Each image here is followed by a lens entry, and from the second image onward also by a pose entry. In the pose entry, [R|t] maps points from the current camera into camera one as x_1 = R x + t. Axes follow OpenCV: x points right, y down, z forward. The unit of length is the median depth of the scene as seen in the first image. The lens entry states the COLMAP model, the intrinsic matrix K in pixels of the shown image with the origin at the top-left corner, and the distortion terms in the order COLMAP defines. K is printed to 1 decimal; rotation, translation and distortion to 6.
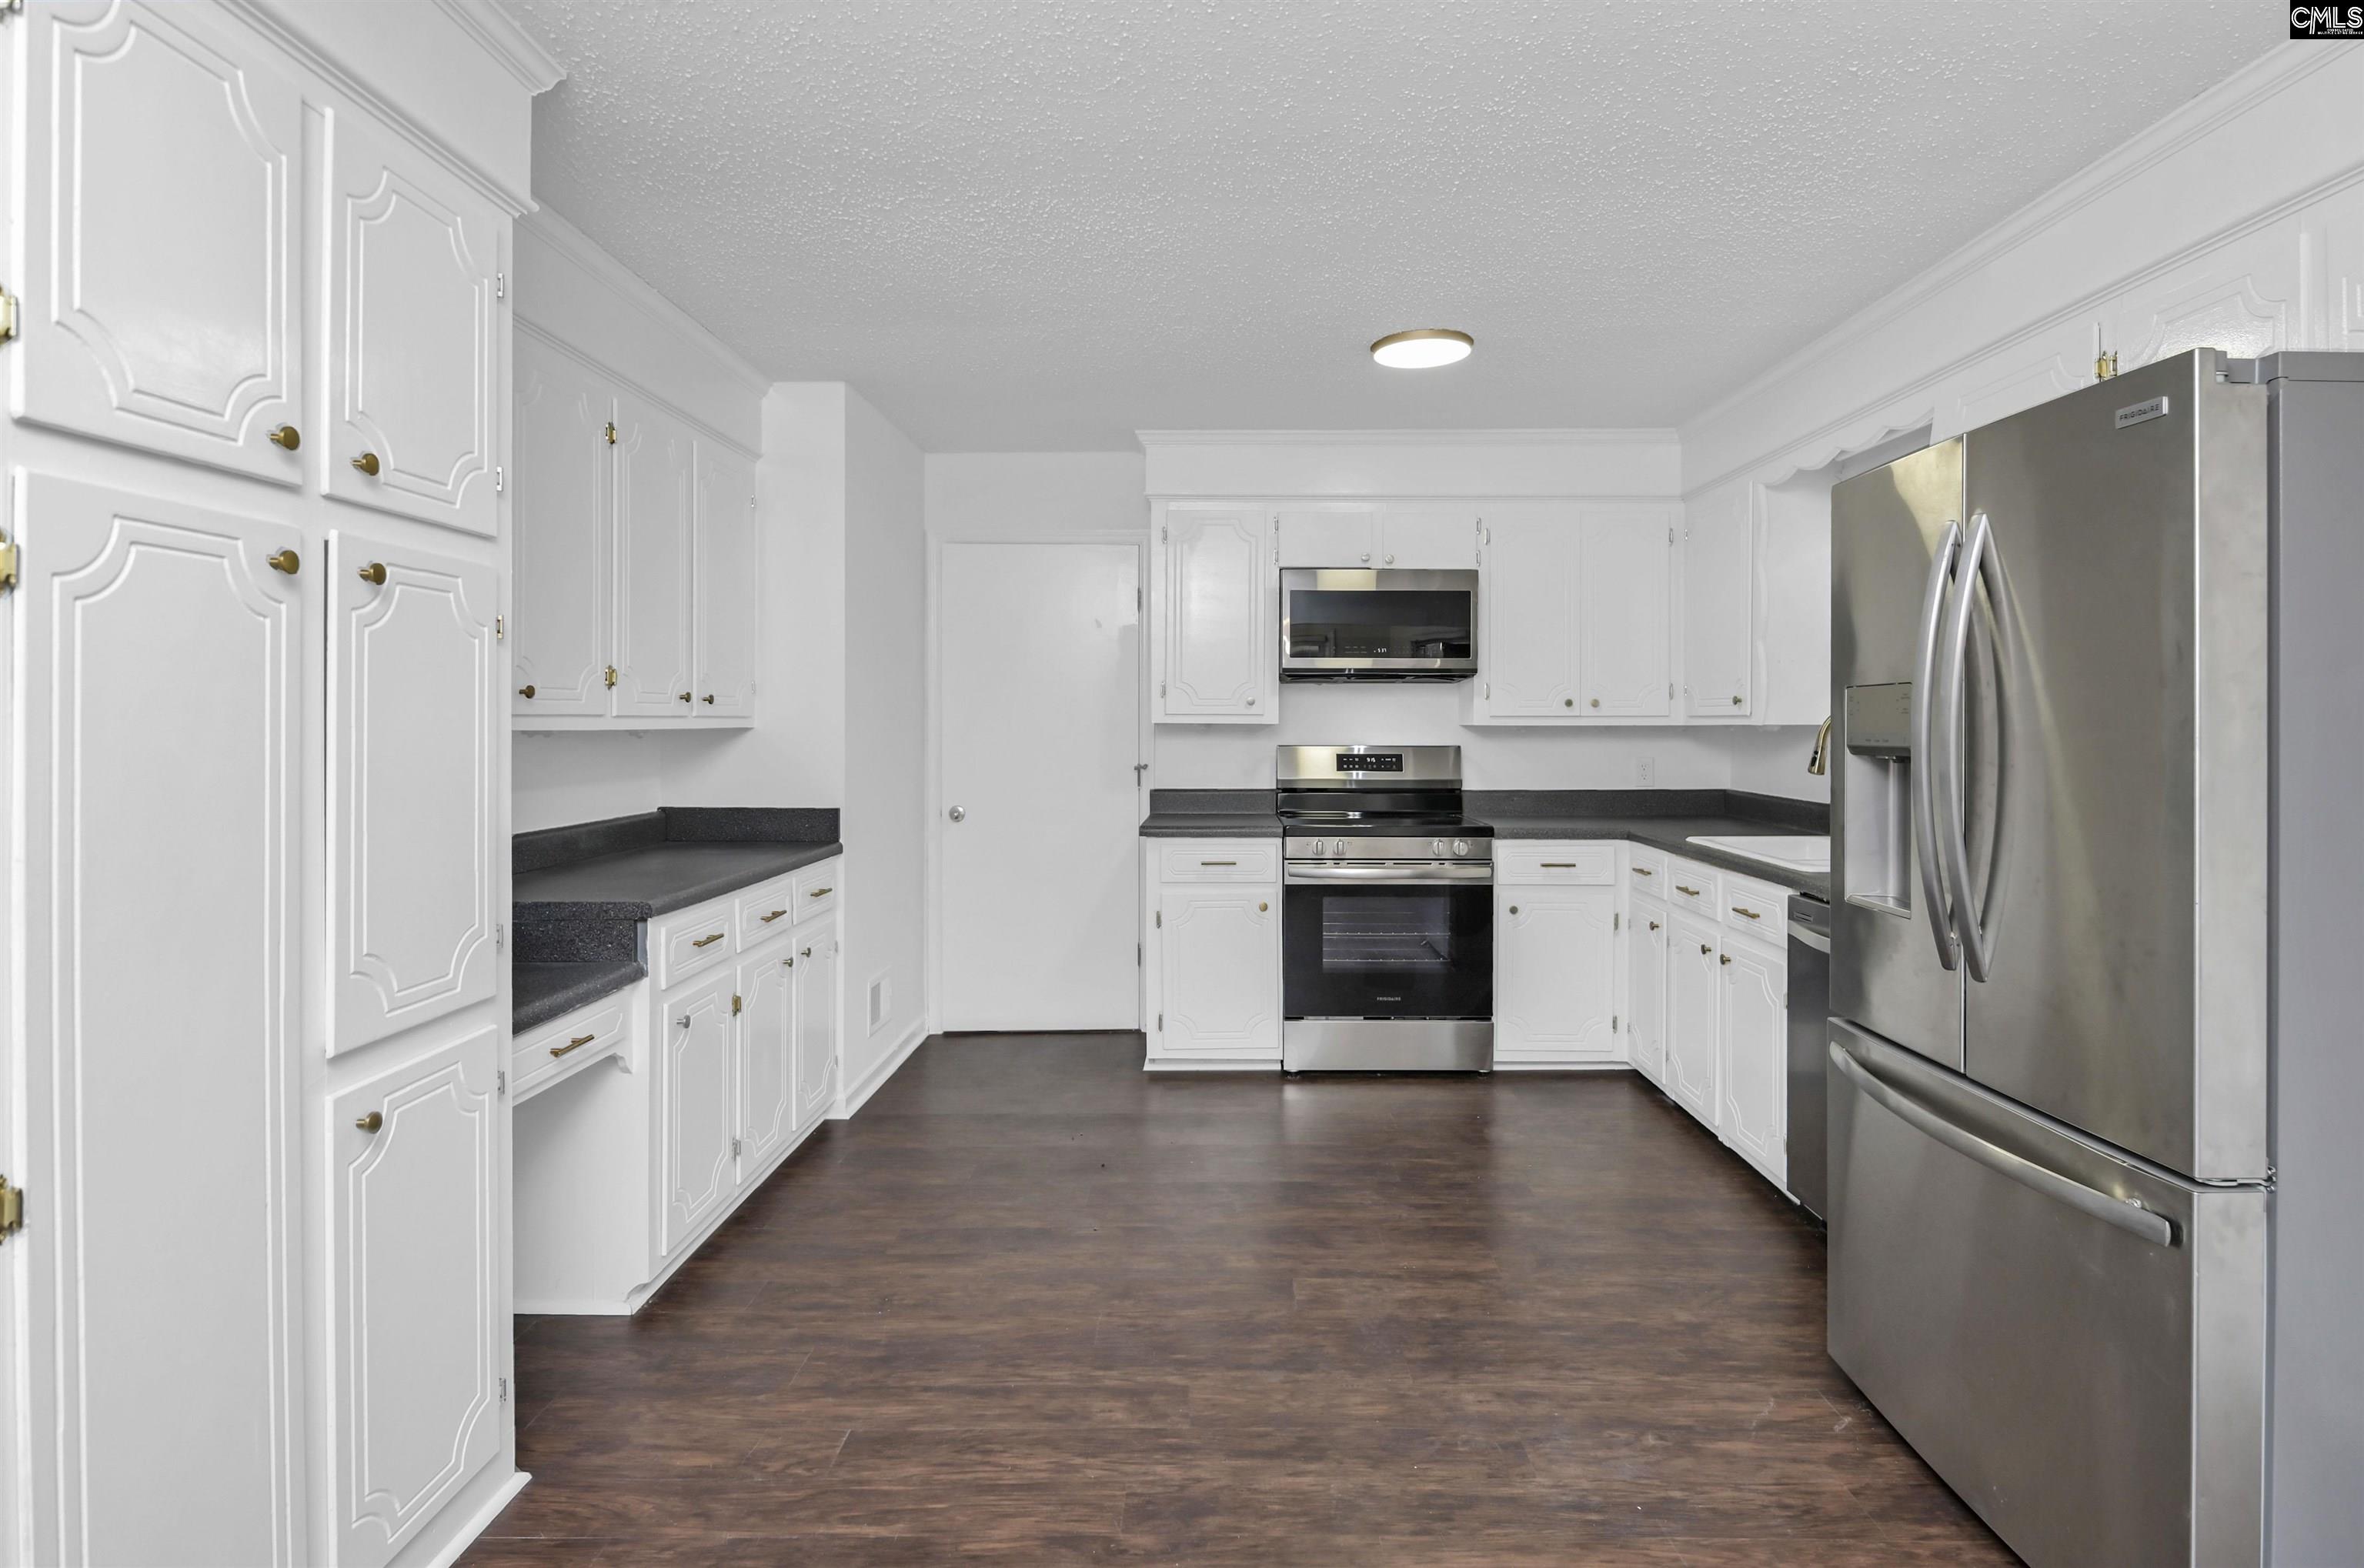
lens RADIAL K [[1208.6, 0, 1202.9], [0, 1208.6, 724.5], [0, 0, 1]] dist [0.004209, -0.000096]
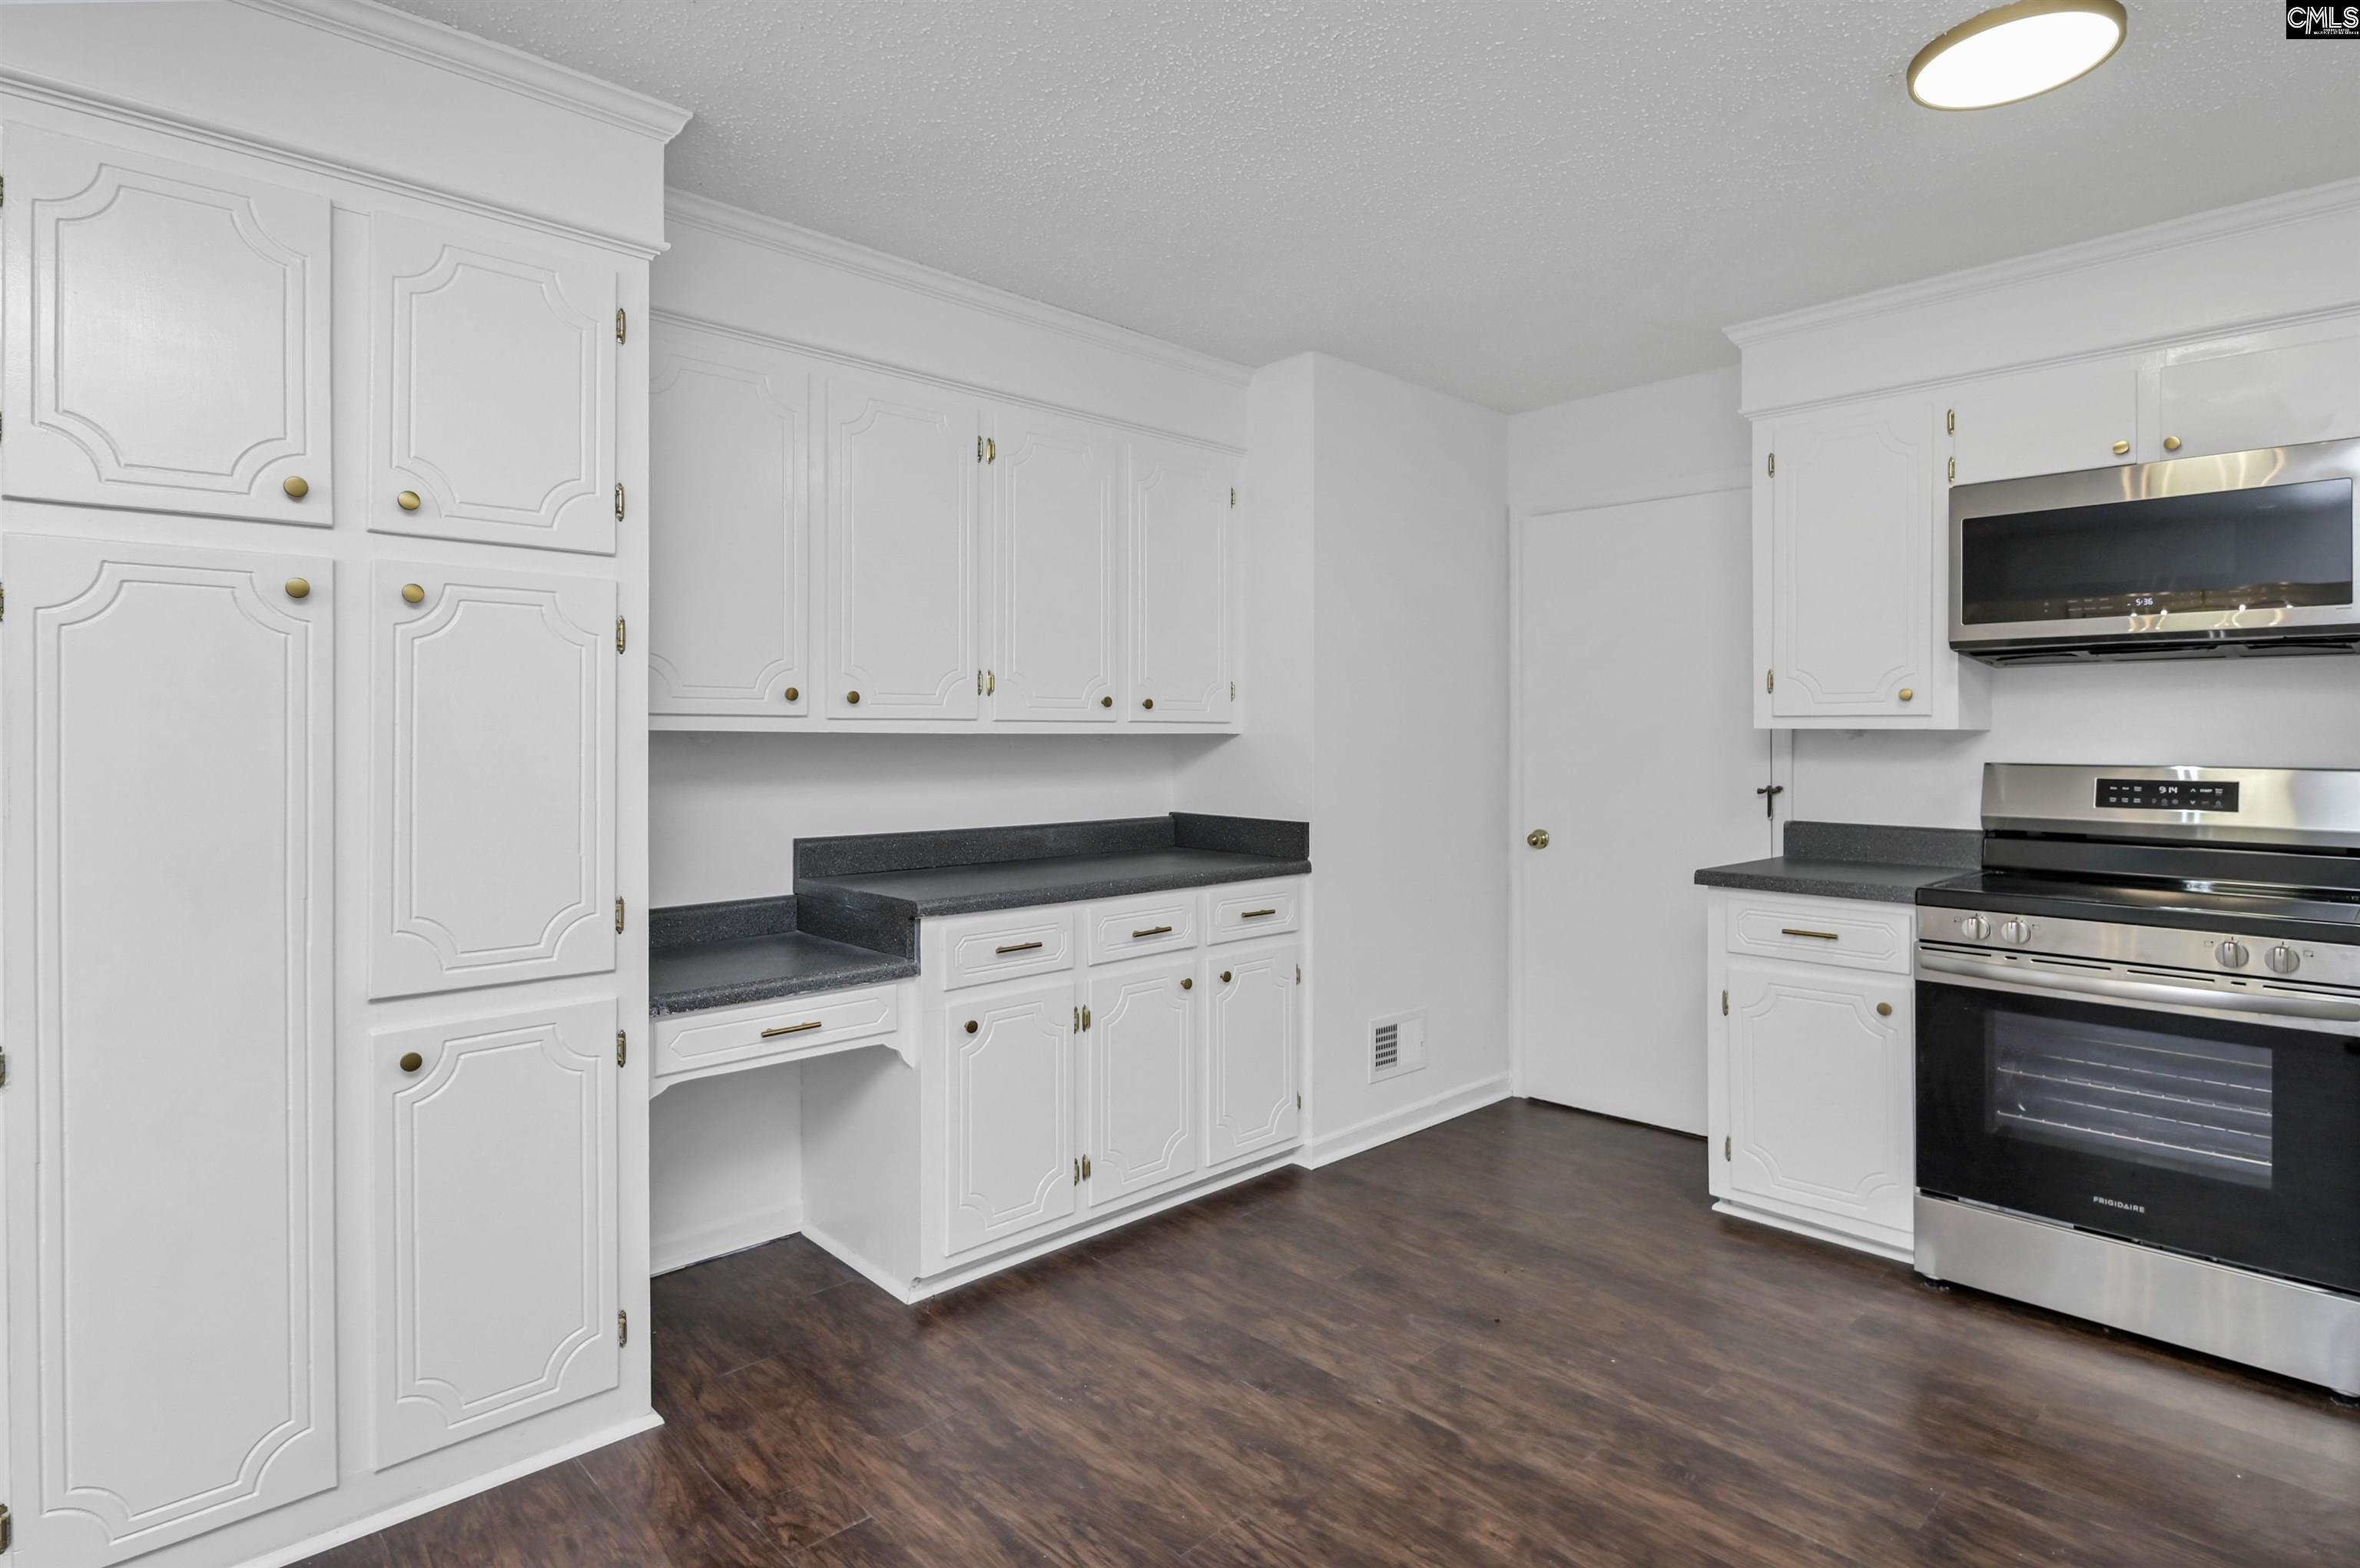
lens RADIAL K [[1206.7, 0, 1171.9], [0, 1206.7, 728.8], [0, 0, 1]] dist [0.004209, -0.000096]
pose [[0.693763, -0.004074, -0.720192, 0.283178], [-0.002050, 0.999969, -0.007632, 0.006170], [0.720200, 0.006772, 0.693733, 0.303526]]
